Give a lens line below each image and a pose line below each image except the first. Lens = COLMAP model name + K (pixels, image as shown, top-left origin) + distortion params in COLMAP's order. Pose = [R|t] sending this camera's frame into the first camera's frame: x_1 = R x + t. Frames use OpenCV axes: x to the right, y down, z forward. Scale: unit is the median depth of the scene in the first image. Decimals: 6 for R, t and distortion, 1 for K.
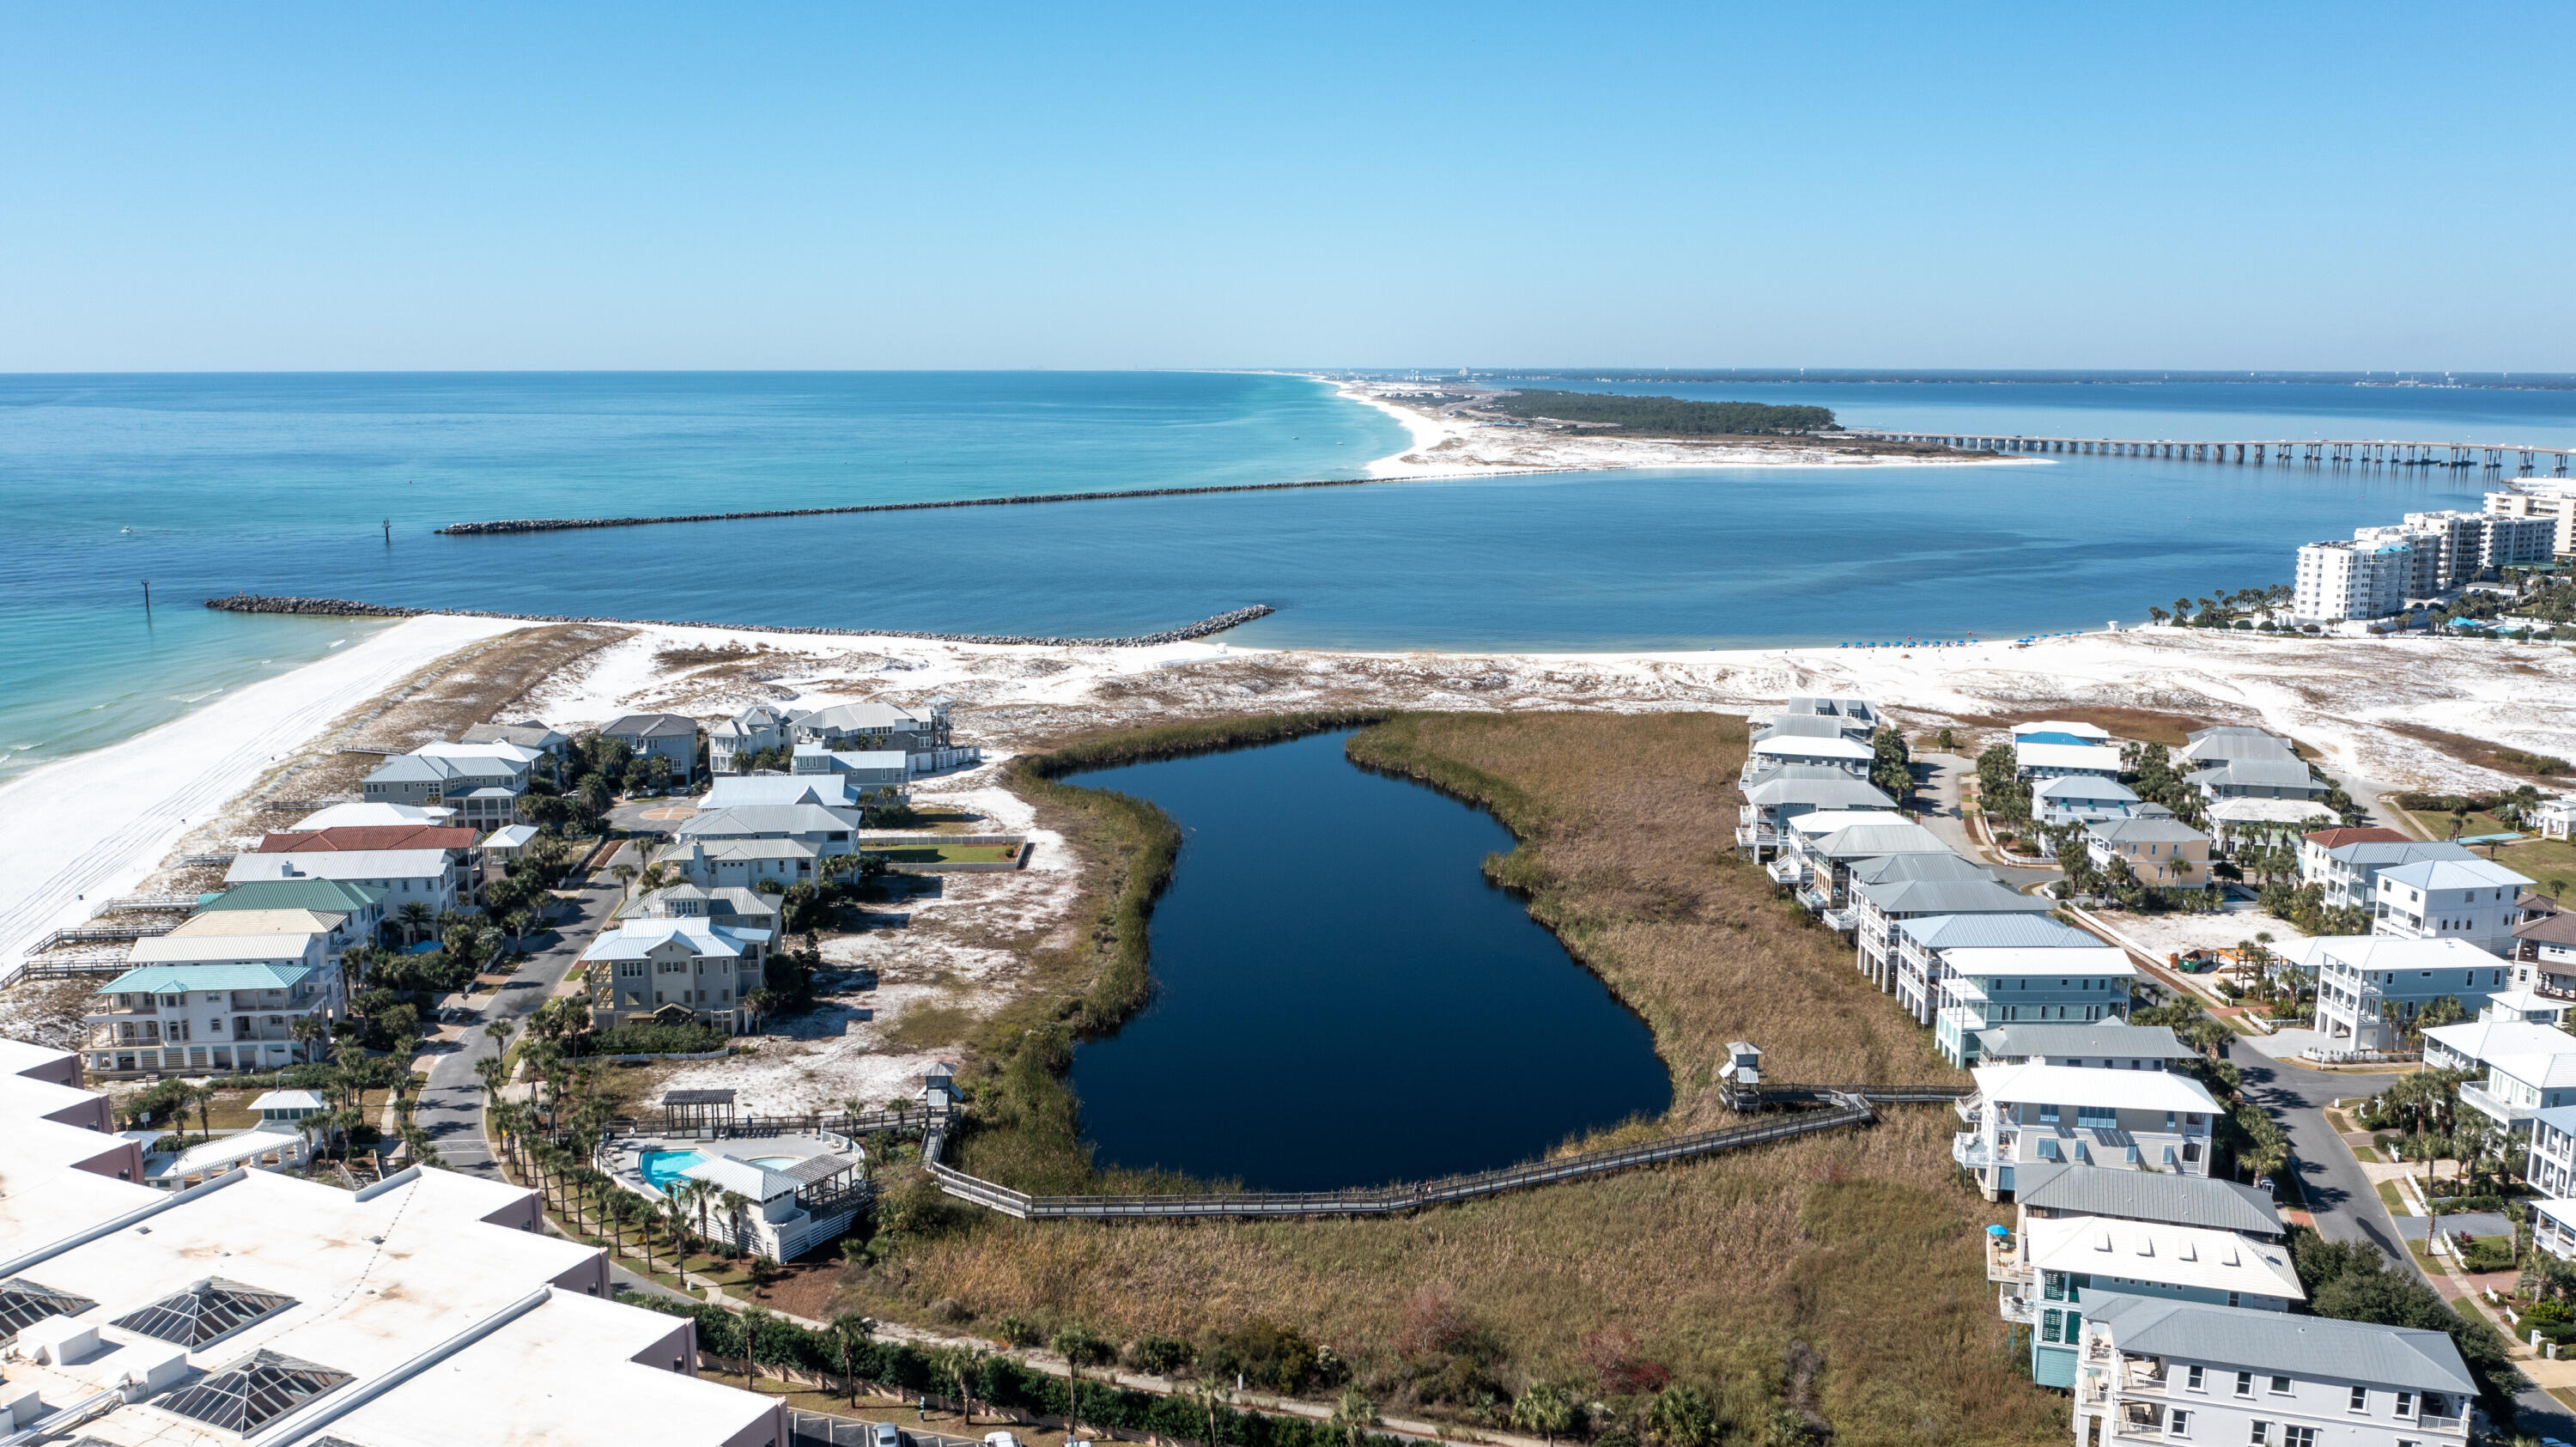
lens RADIAL K [[2060.3, 0, 1288.0], [0, 2060.3, 723.5], [0, 0, 1]] dist [-0.028876, 0.009322]
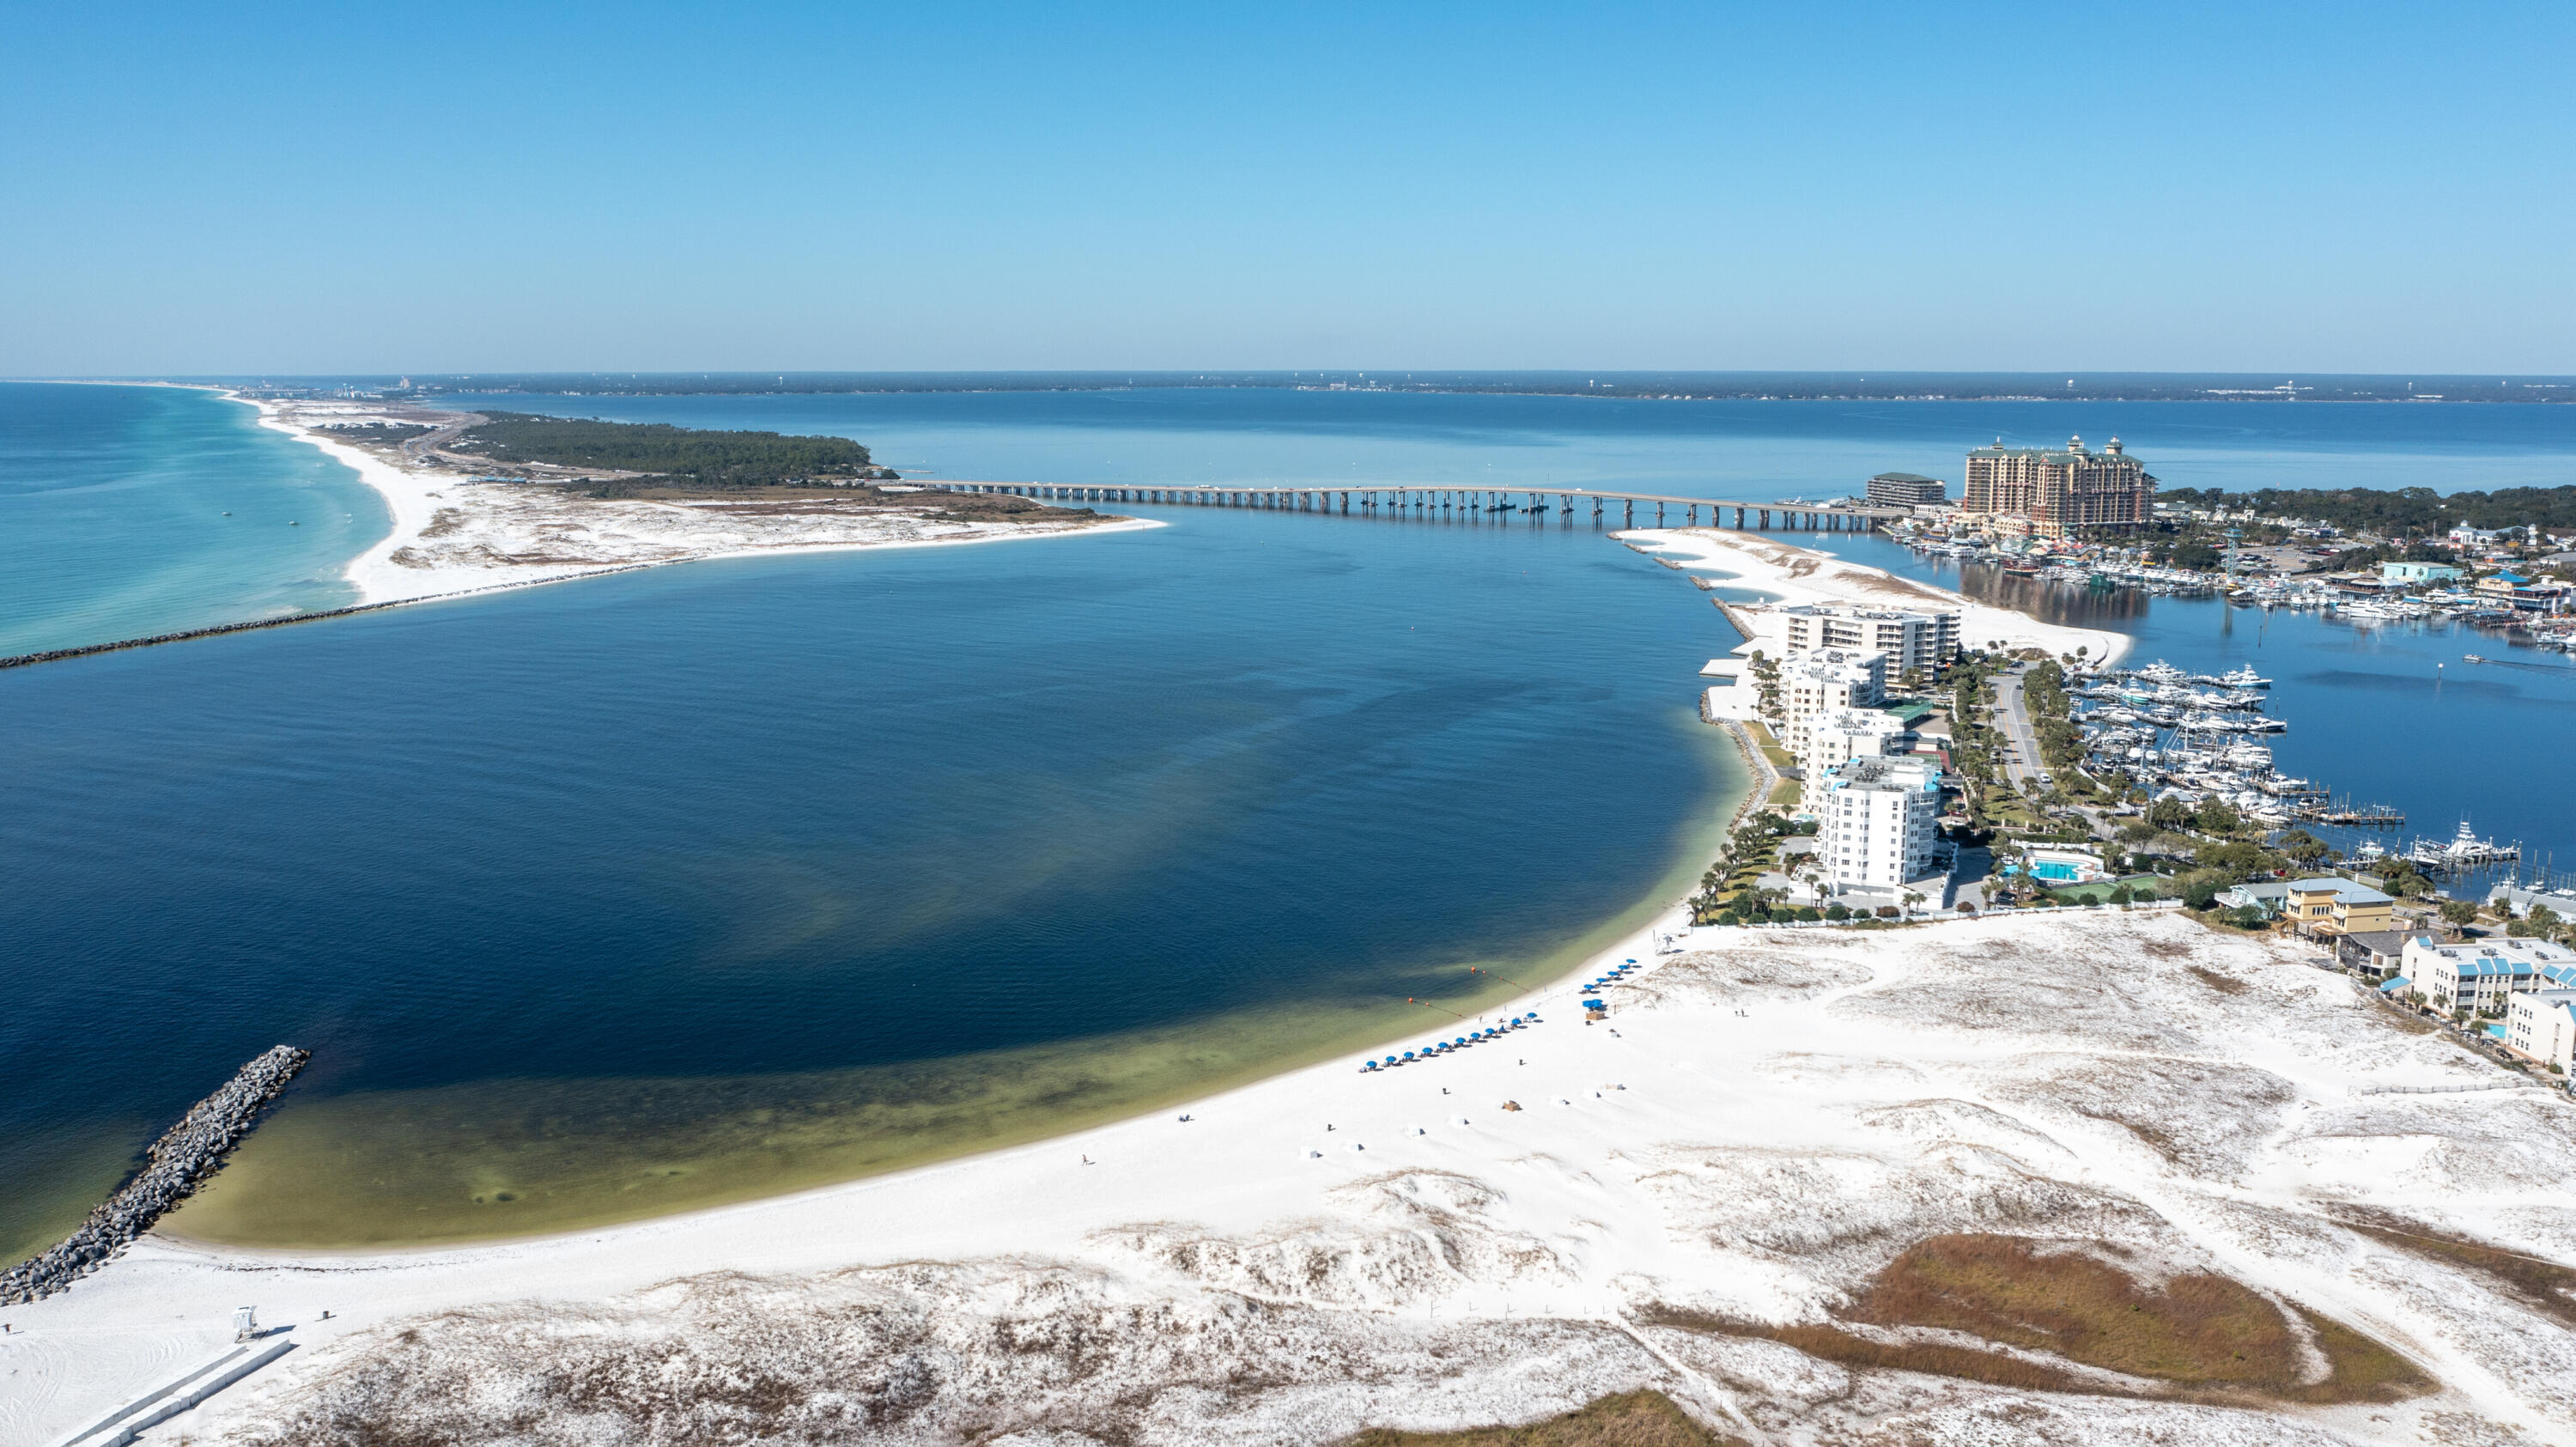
lens RADIAL K [[2122.2, 0, 1288.0], [0, 2122.2, 723.5], [0, 0, 1]] dist [-0.029017, 0.012141]
pose [[0.888373, -0.077426, 0.452547, -0.039720], [0.080762, 0.996661, 0.011980, -0.212940], [-0.451964, 0.025906, 0.891660, 0.644899]]
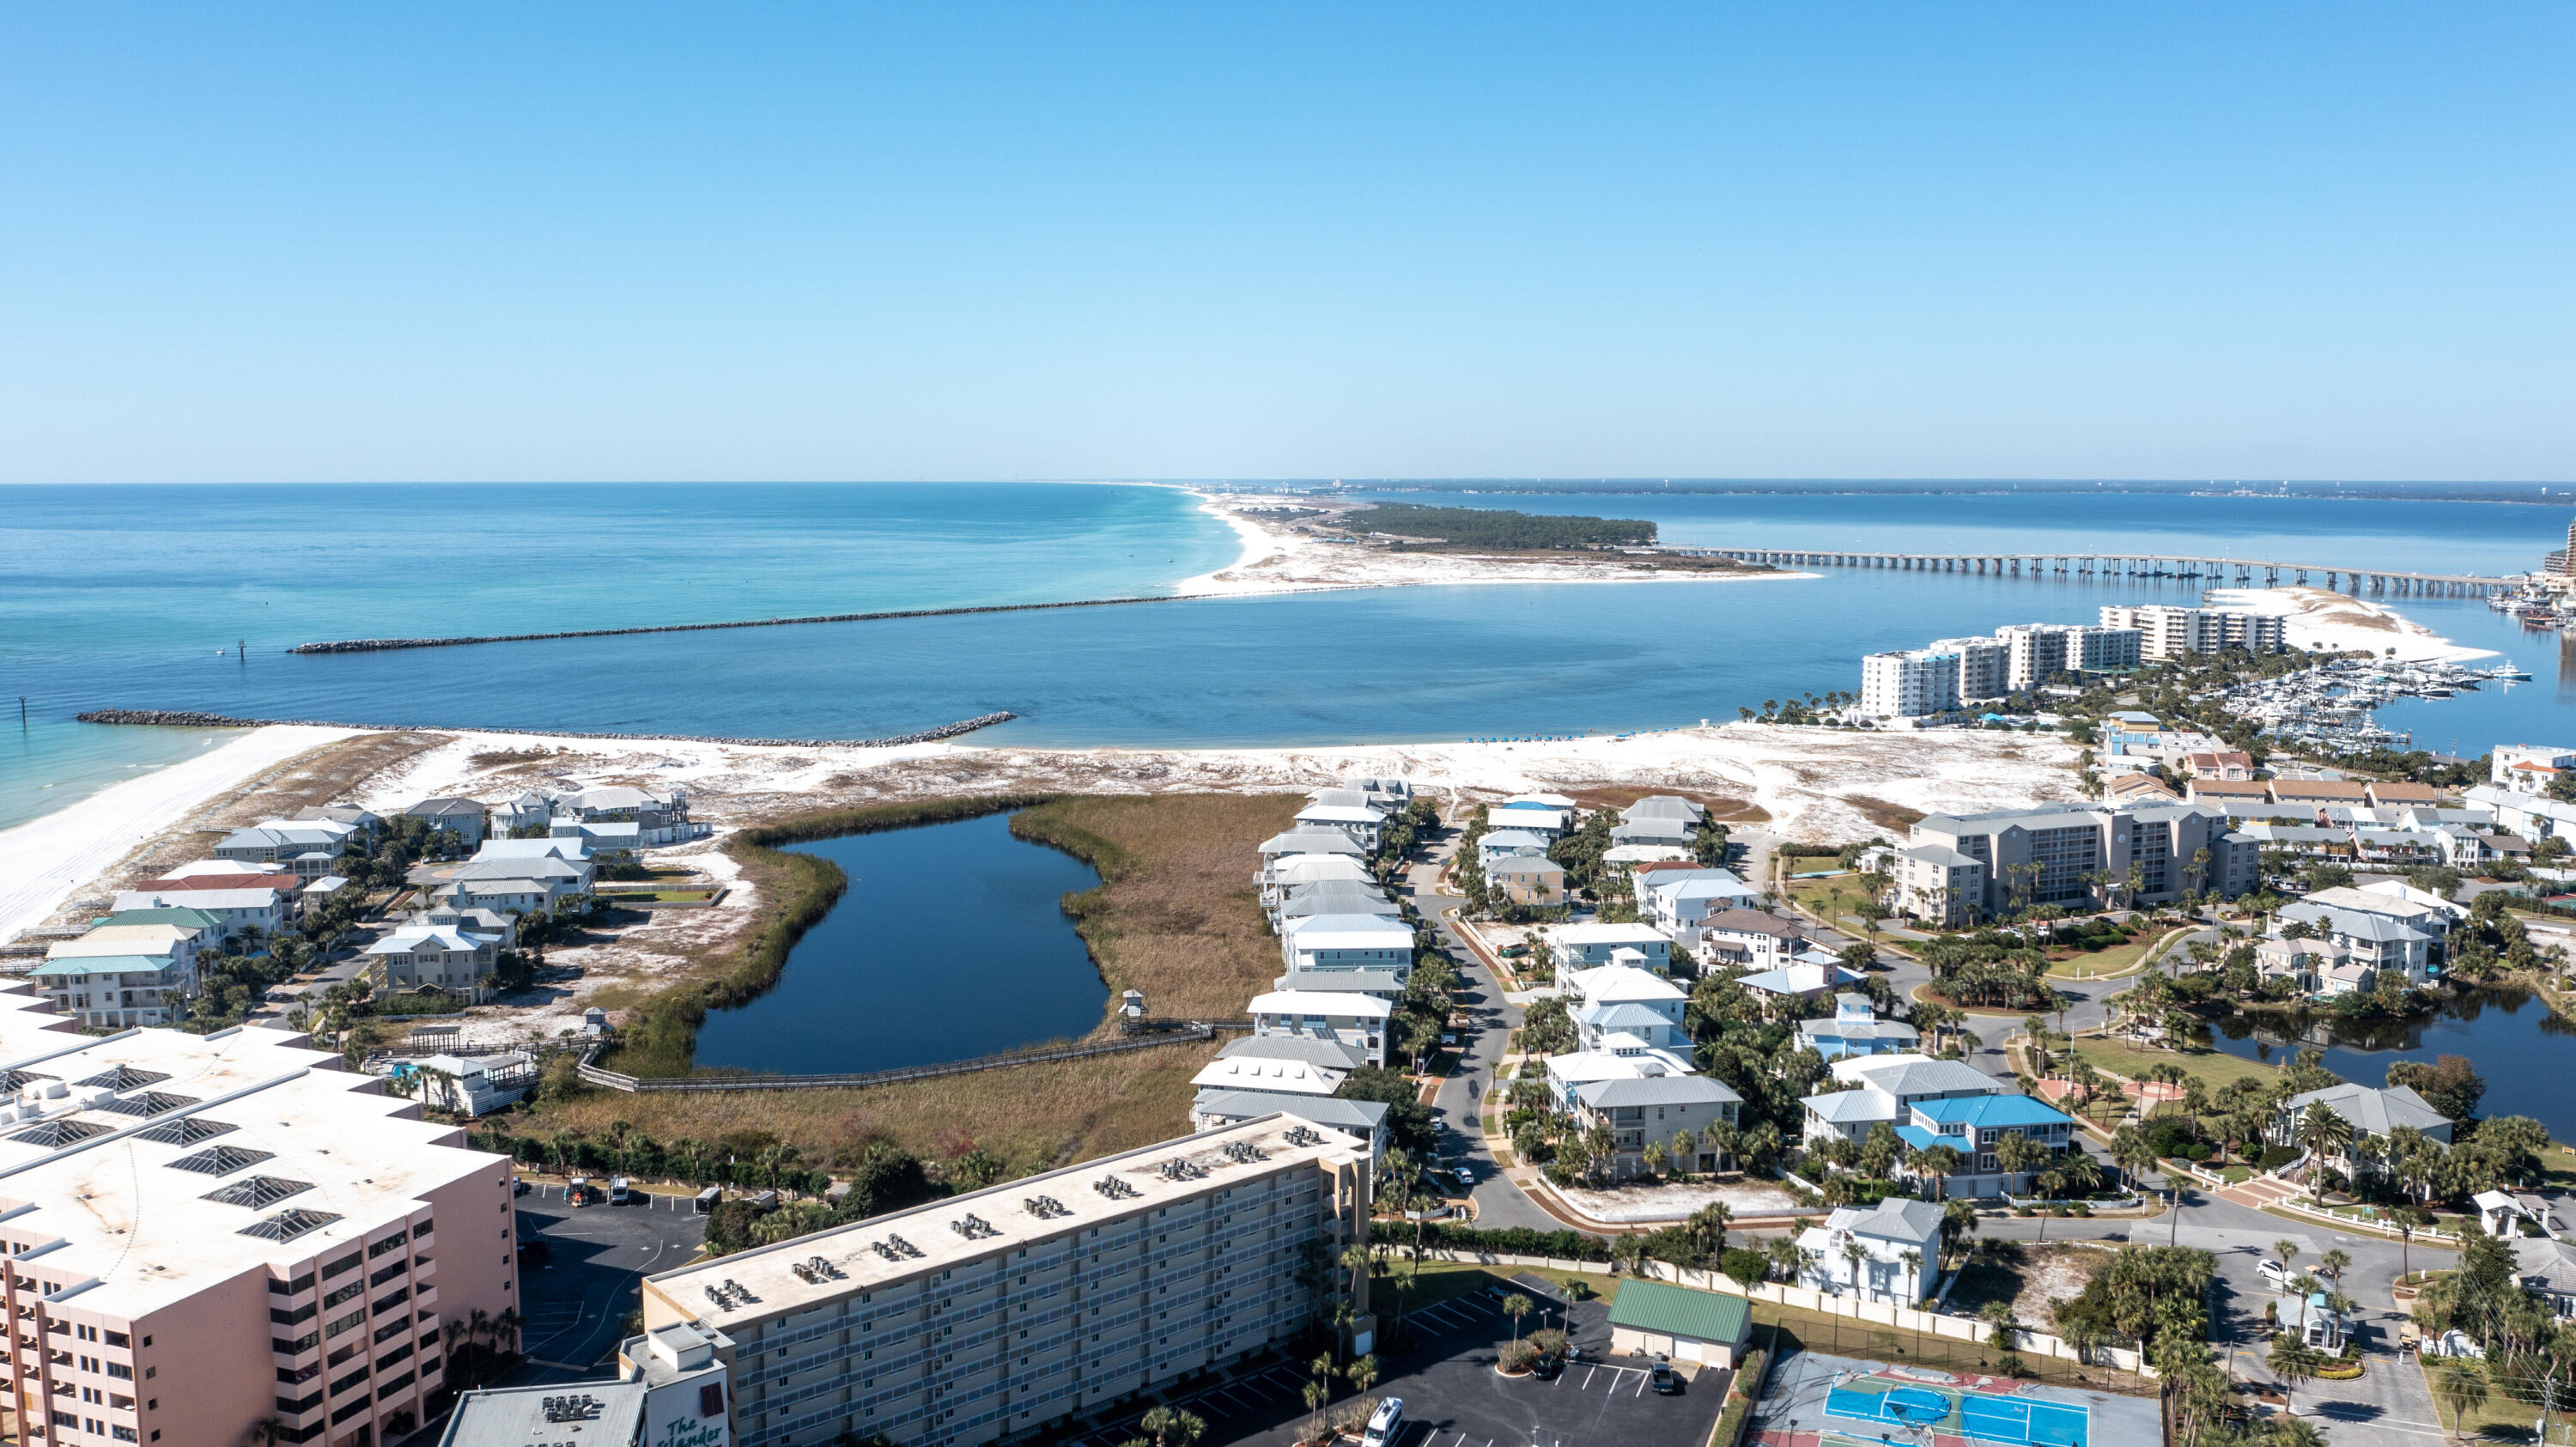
lens RADIAL K [[2060.3, 0, 1288.0], [0, 2060.3, 723.5], [0, 0, 1]] dist [-0.028876, 0.009322]
pose [[0.998304, -0.007788, 0.057700, 0.134862], [0.010829, 0.998558, -0.052579, 0.020918], [-0.057207, 0.053114, 0.996948, -0.294753]]
